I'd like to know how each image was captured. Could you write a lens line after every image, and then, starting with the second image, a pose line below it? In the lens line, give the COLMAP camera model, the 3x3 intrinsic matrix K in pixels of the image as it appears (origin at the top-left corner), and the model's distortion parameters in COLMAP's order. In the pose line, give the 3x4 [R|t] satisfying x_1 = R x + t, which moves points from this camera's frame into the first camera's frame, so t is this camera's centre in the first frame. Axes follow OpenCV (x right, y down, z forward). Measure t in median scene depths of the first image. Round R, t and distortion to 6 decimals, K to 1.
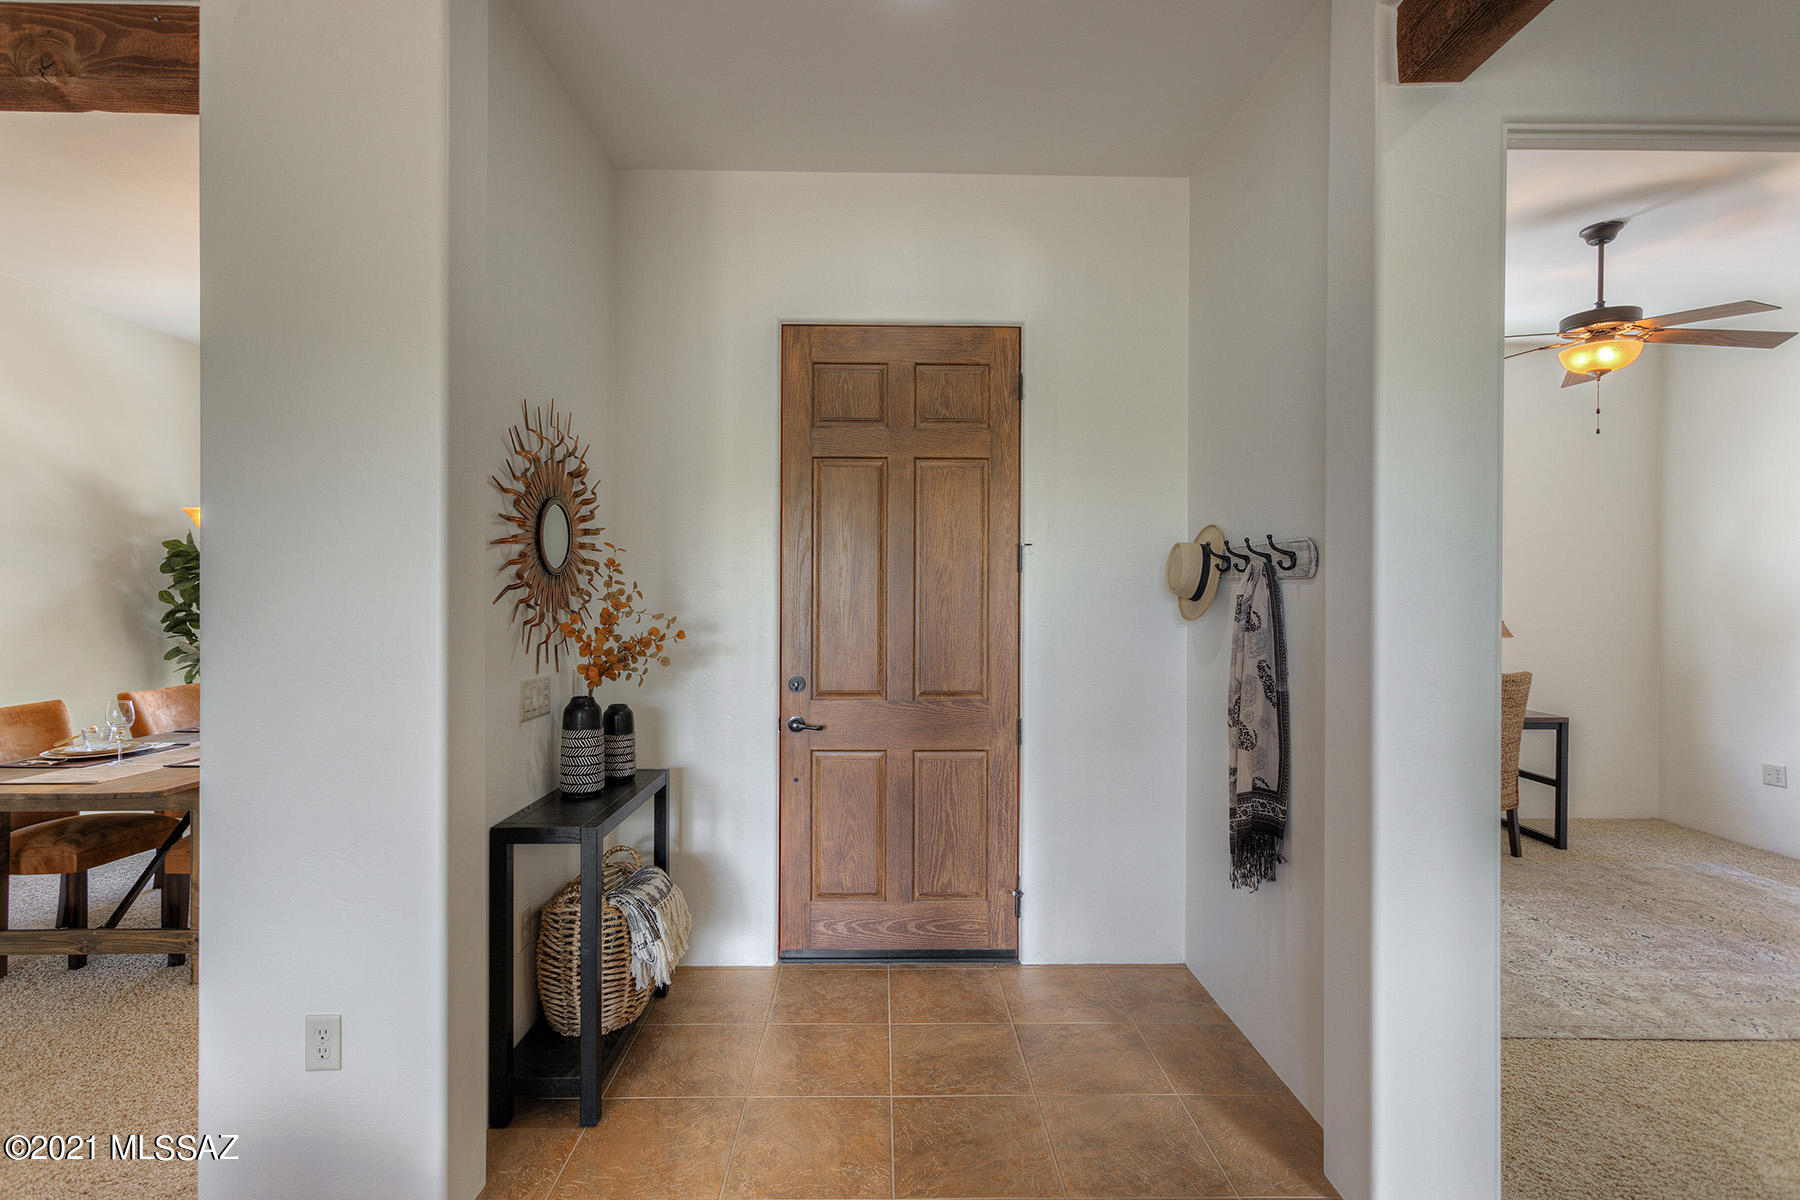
lens RADIAL K [[865.0, 0, 892.5], [0, 865.0, 602.3], [0, 0, 1]] dist [0.004941, 0.003703]
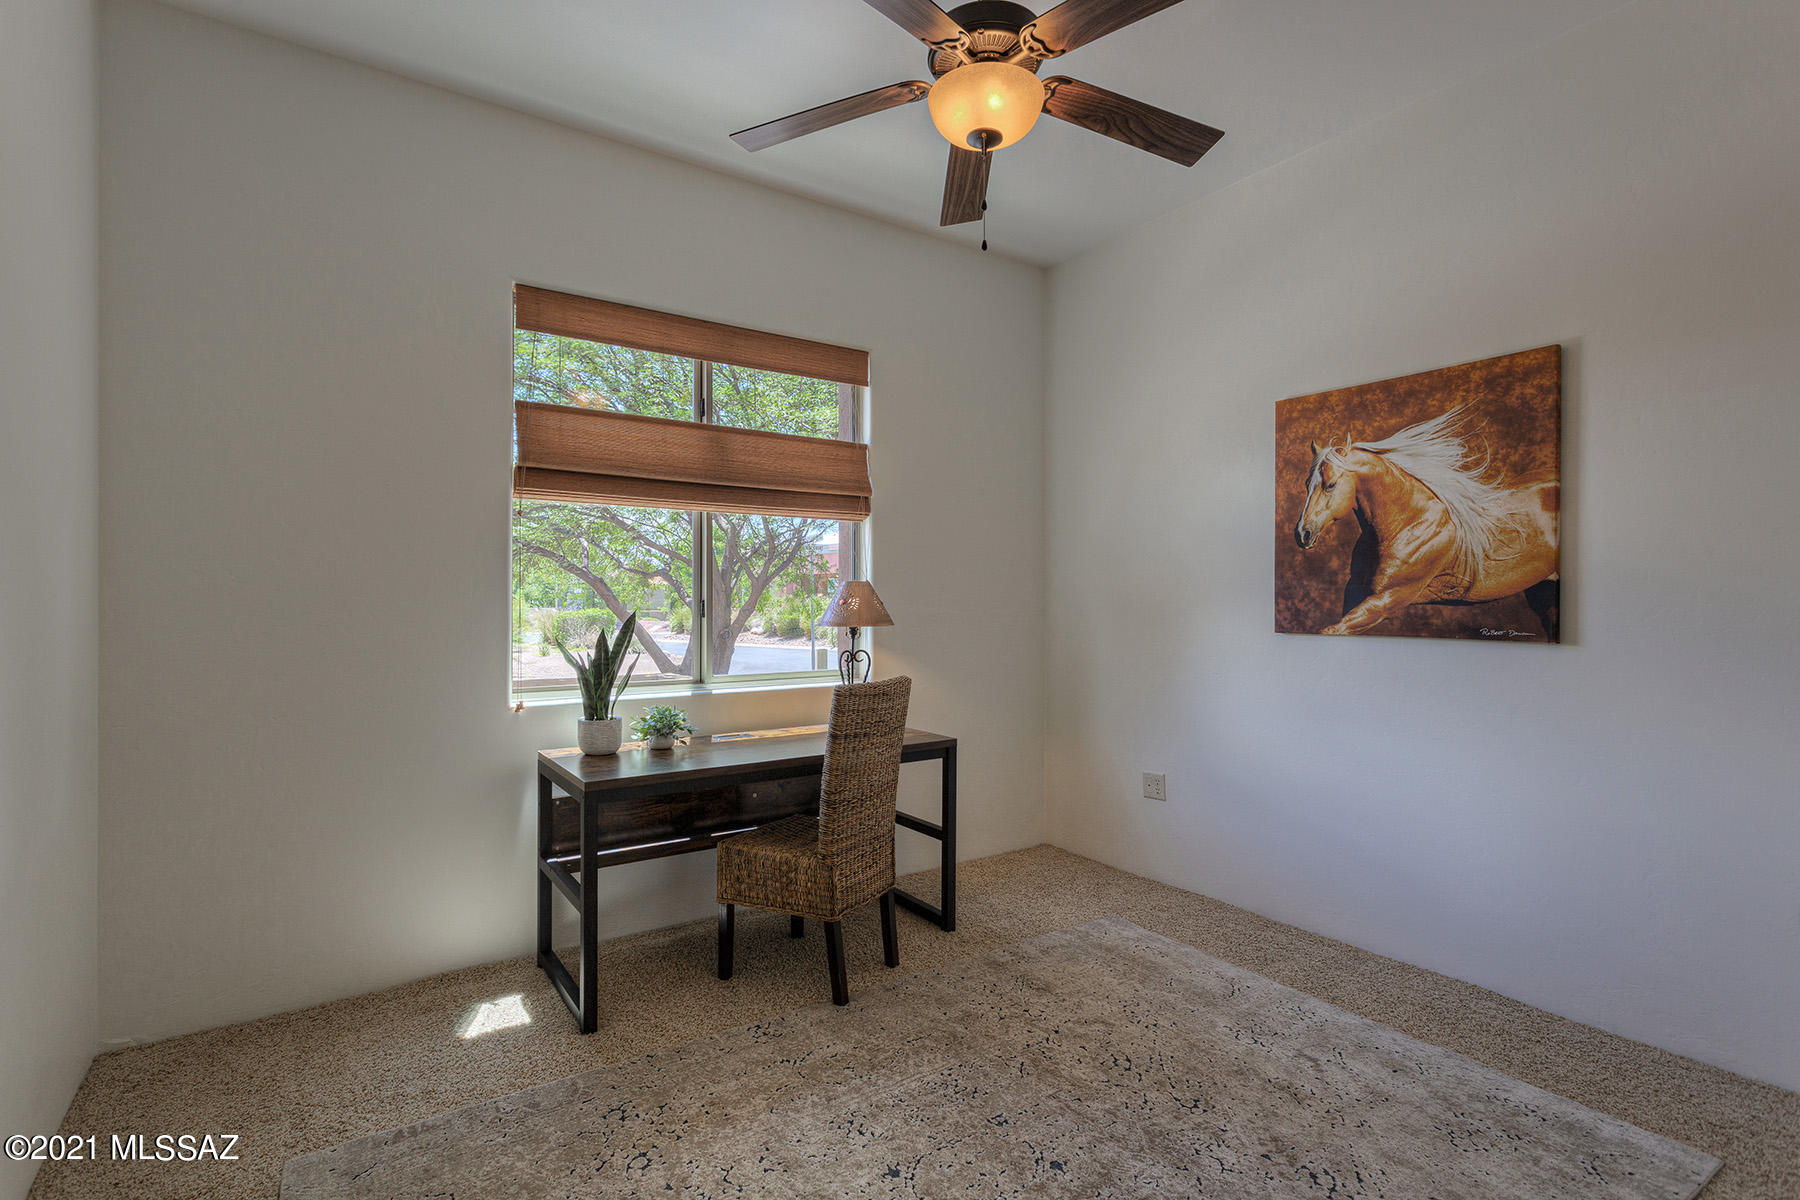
lens RADIAL K [[865.0, 0, 907.3], [0, 865.0, 600.6], [0, 0, 1]] dist [0.004941, 0.003703]
pose [[0.833818, -0.001592, 0.552037, 0.386429], [0.005425, 0.999971, -0.005311, 0.027669], [-0.552013, 0.007423, 0.833803, 0.471871]]
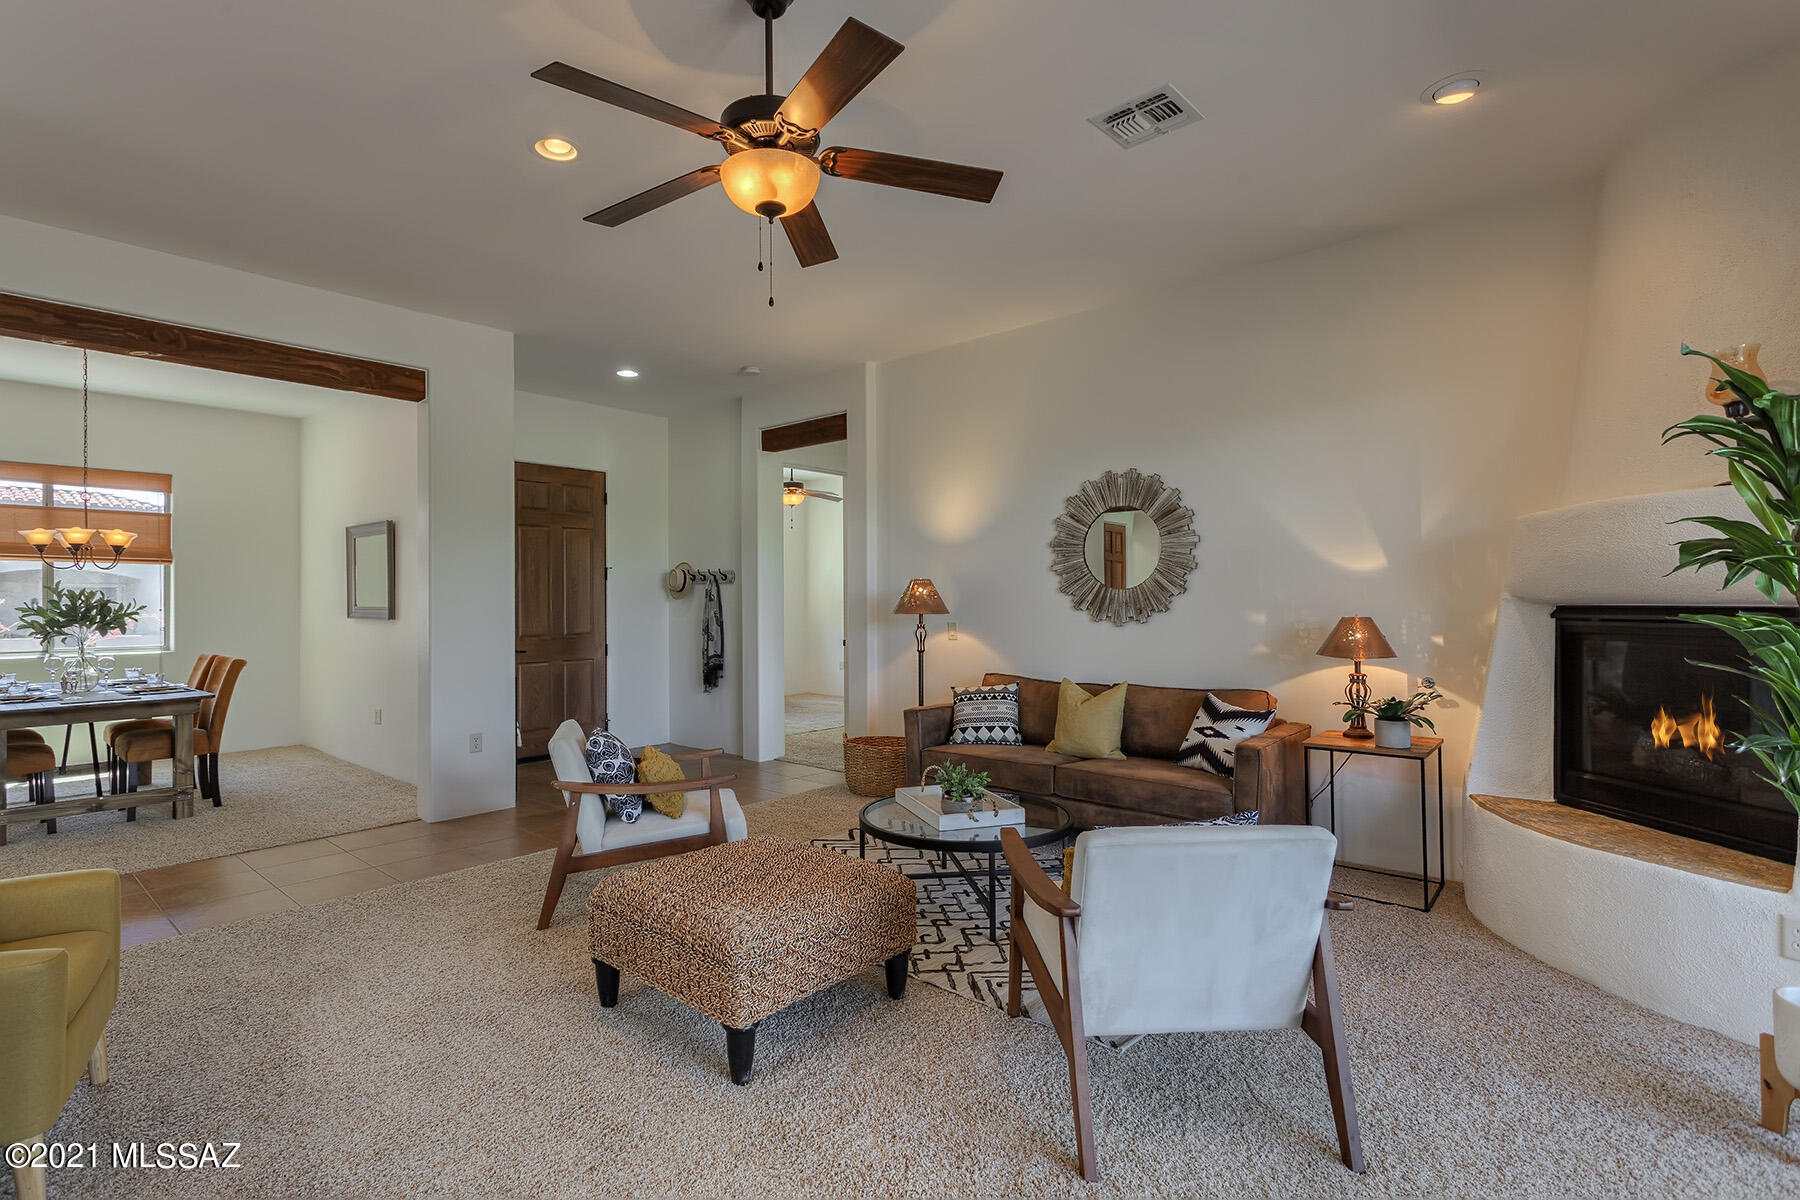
lens RADIAL K [[865.0, 0, 900.6], [0, 865.0, 607.6], [0, 0, 1]] dist [0.004941, 0.003703]
pose [[0.660040, -0.013201, 0.751115, -1.065567], [0.011344, 0.999907, 0.007605, 0.030668], [-0.751145, 0.003501, 0.660128, -1.105704]]
